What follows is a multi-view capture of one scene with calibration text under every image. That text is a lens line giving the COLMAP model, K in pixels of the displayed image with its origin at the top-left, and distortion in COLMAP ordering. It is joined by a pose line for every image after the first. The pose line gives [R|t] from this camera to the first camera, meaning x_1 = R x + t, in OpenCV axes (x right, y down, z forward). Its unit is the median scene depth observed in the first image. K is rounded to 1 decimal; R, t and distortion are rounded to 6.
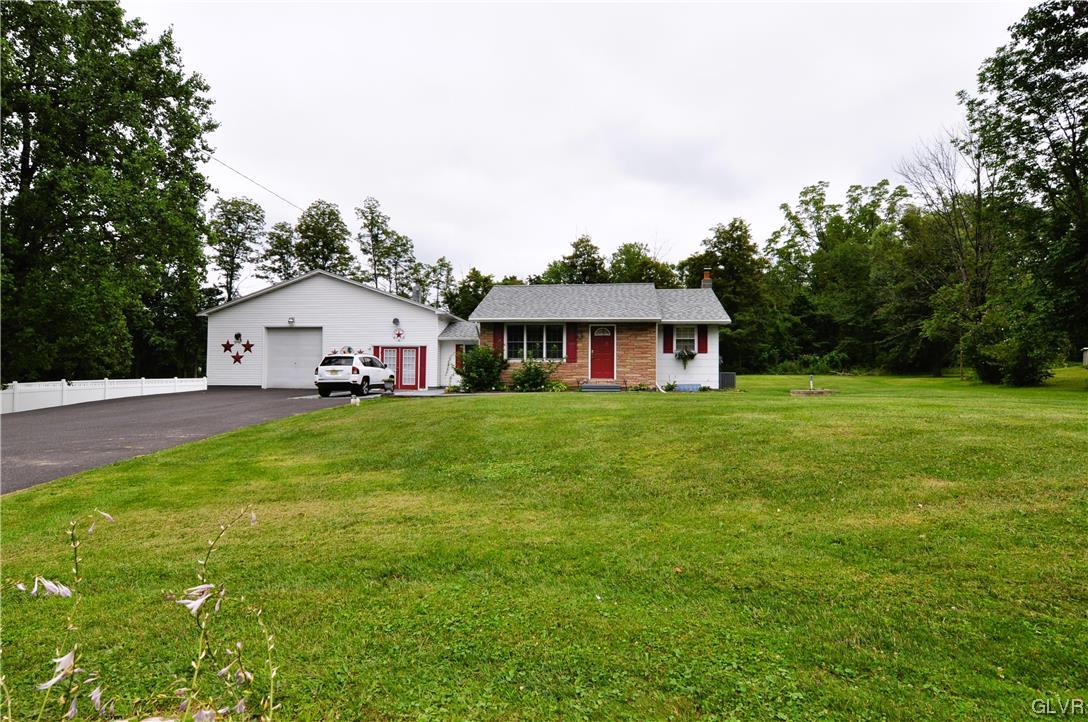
lens RADIAL K [[594.4, 0, 544.0], [0, 594.4, 361.0], [0, 0, 1]] dist [-0.001672, -0.000321]
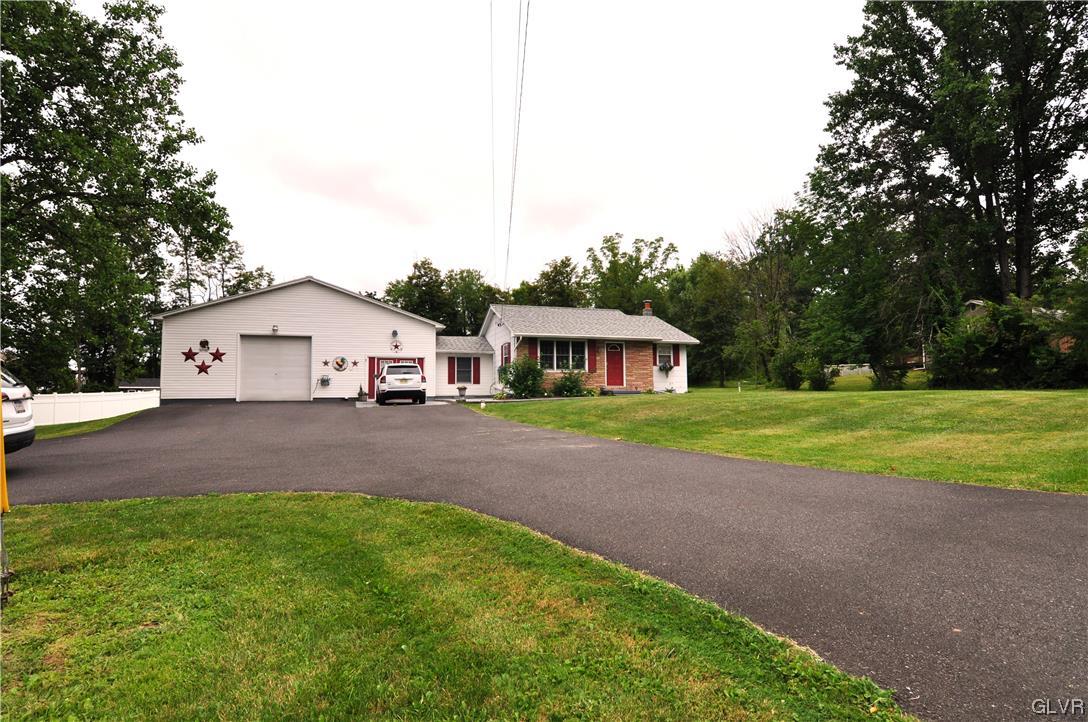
lens RADIAL K [[568.2, 0, 544.0], [0, 568.2, 361.0], [0, 0, 1]] dist [-0.001790, -0.000135]
pose [[0.898333, 0.013387, 0.439110, -0.426394], [0.001187, 0.999458, -0.032898, 0.013029], [-0.439313, 0.030074, 0.897831, 0.008732]]
